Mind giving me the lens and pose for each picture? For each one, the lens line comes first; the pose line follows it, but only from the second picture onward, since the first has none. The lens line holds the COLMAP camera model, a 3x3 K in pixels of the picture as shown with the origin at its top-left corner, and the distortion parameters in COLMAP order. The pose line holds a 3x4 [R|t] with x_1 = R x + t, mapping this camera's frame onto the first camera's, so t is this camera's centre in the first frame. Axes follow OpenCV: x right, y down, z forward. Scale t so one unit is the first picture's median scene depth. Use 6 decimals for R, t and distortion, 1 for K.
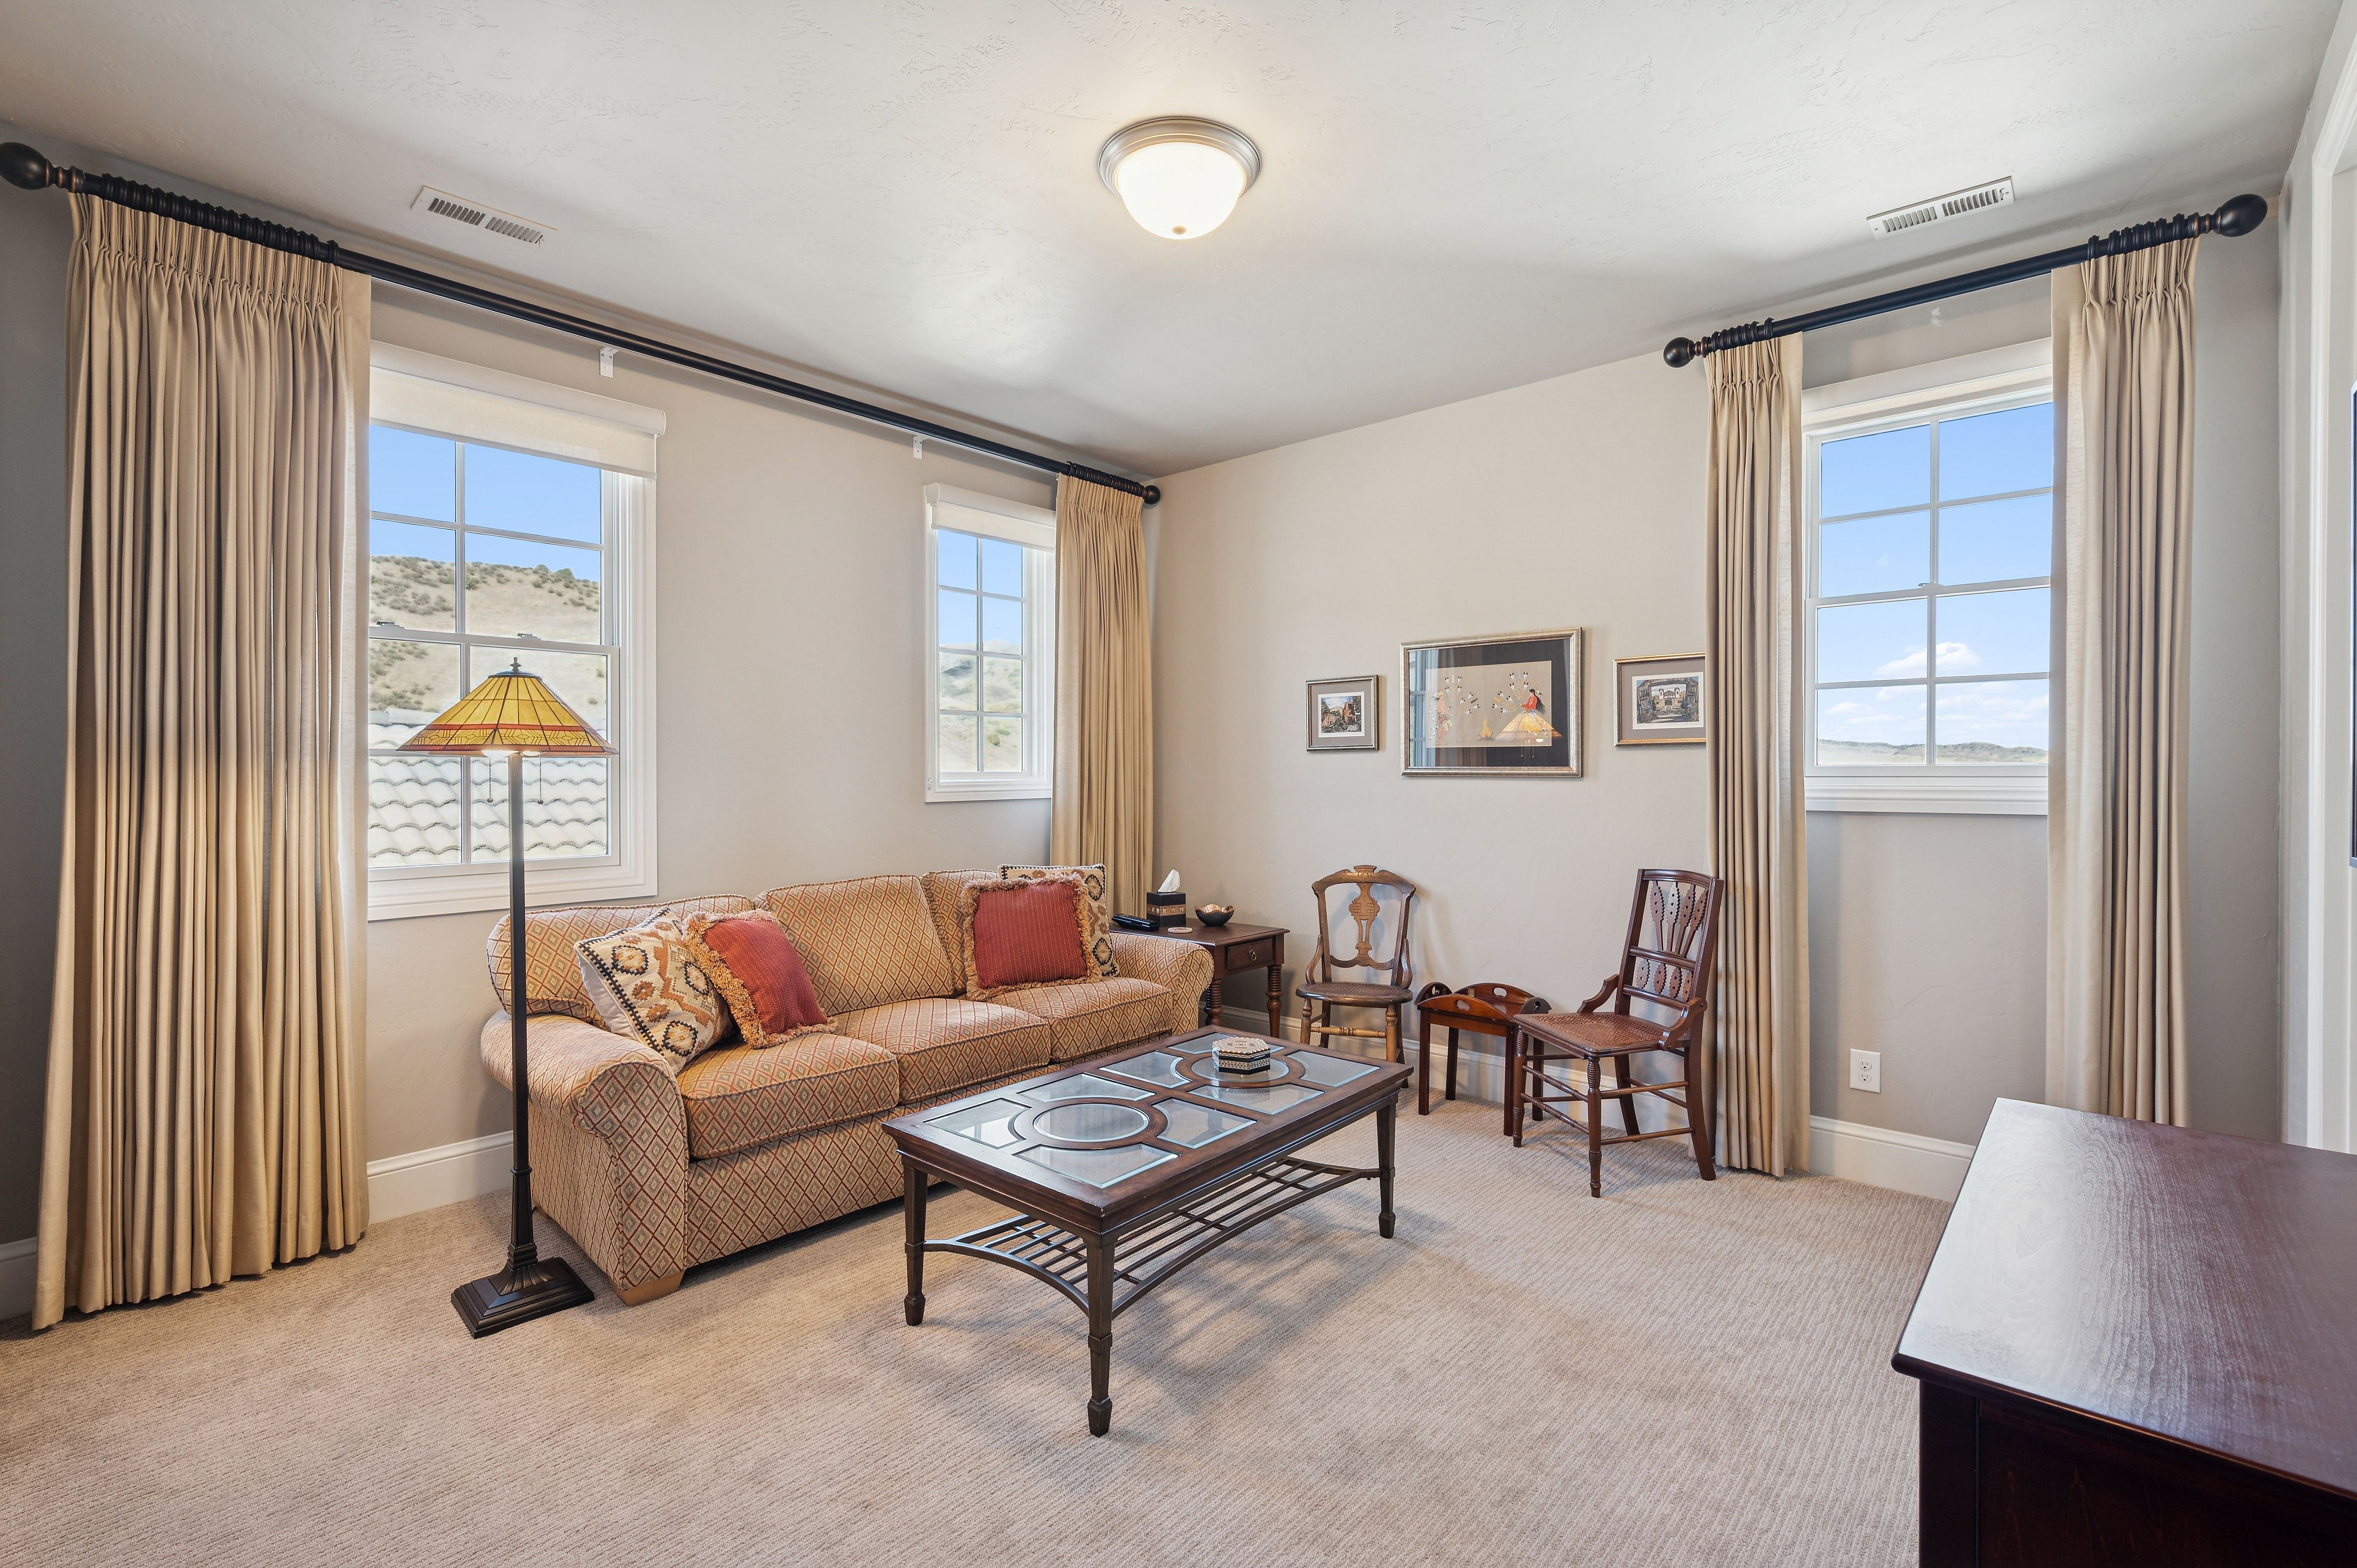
lens RADIAL K [[1049.5, 0, 1178.2], [0, 1049.5, 769.5], [0, 0, 1]] dist [-0.001599, -0.000329]
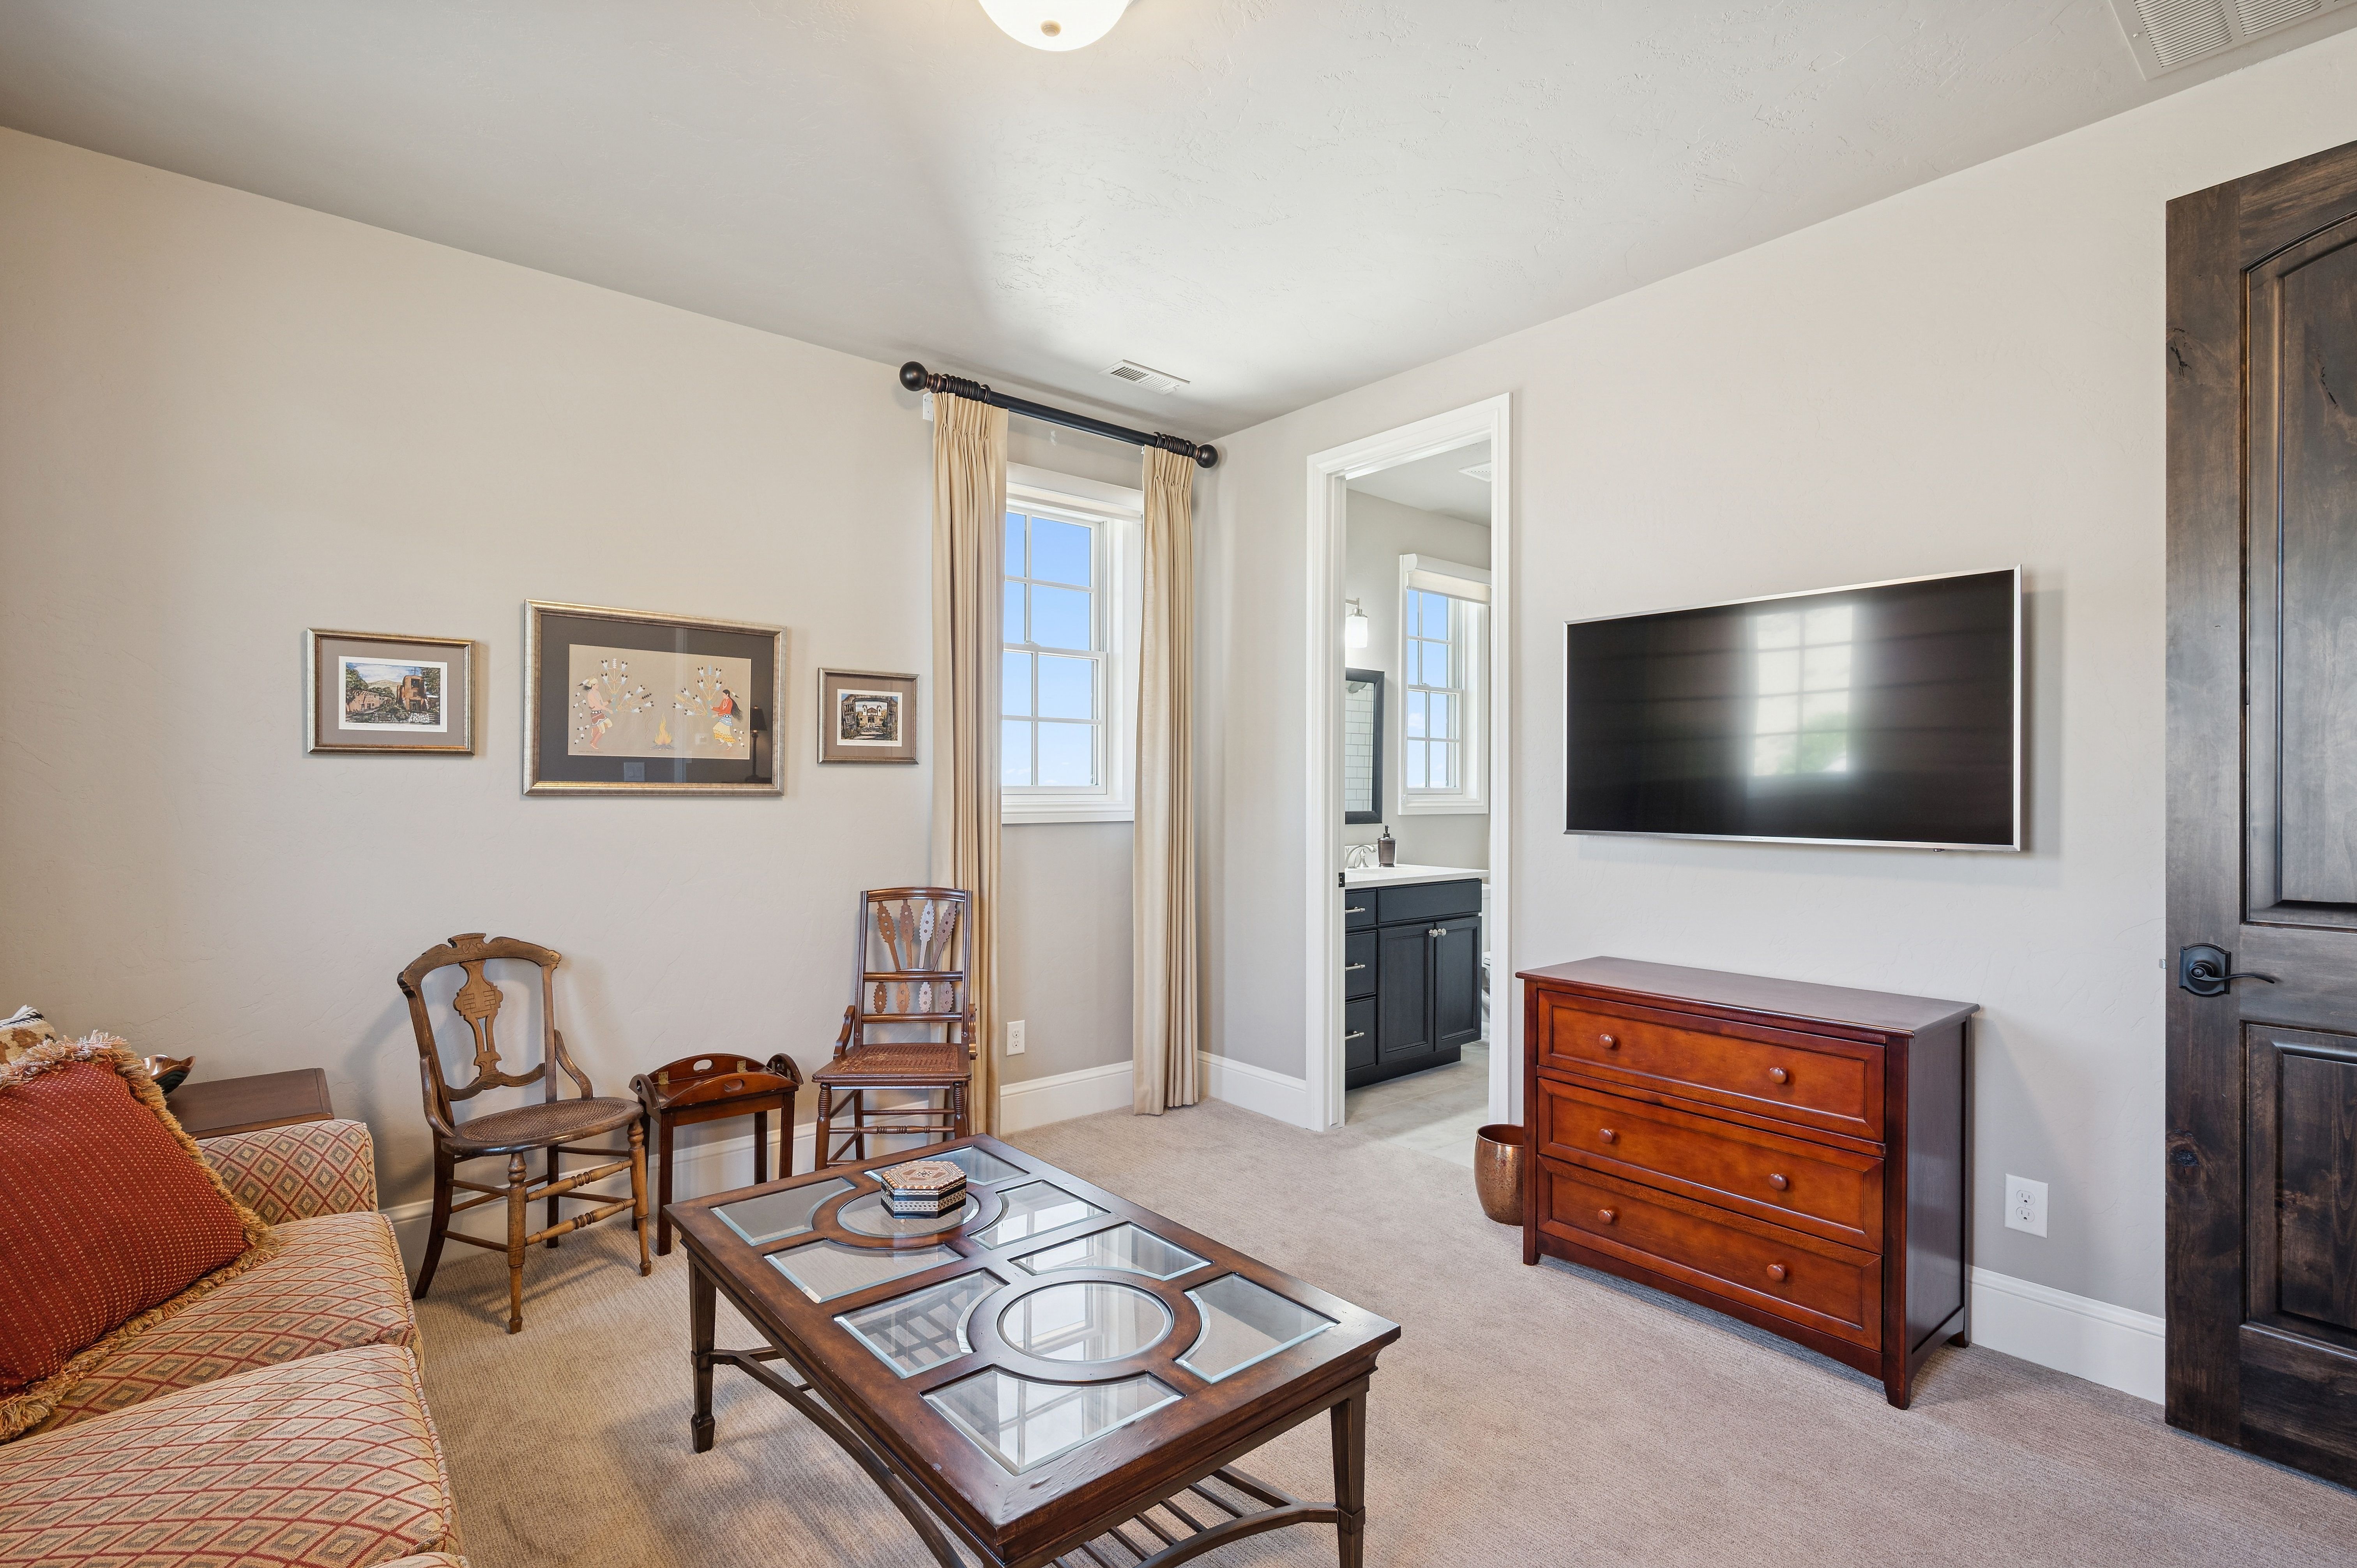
lens RADIAL K [[1073.0, 0, 1175.3], [0, 1073.0, 772.5], [0, 0, 1]] dist [0.001032, 0.000430]
pose [[0.160497, 0.010073, 0.986985, -0.444541], [-0.013584, 0.999876, -0.007996, -0.009318], [-0.986943, -0.012124, 0.160614, 0.514496]]
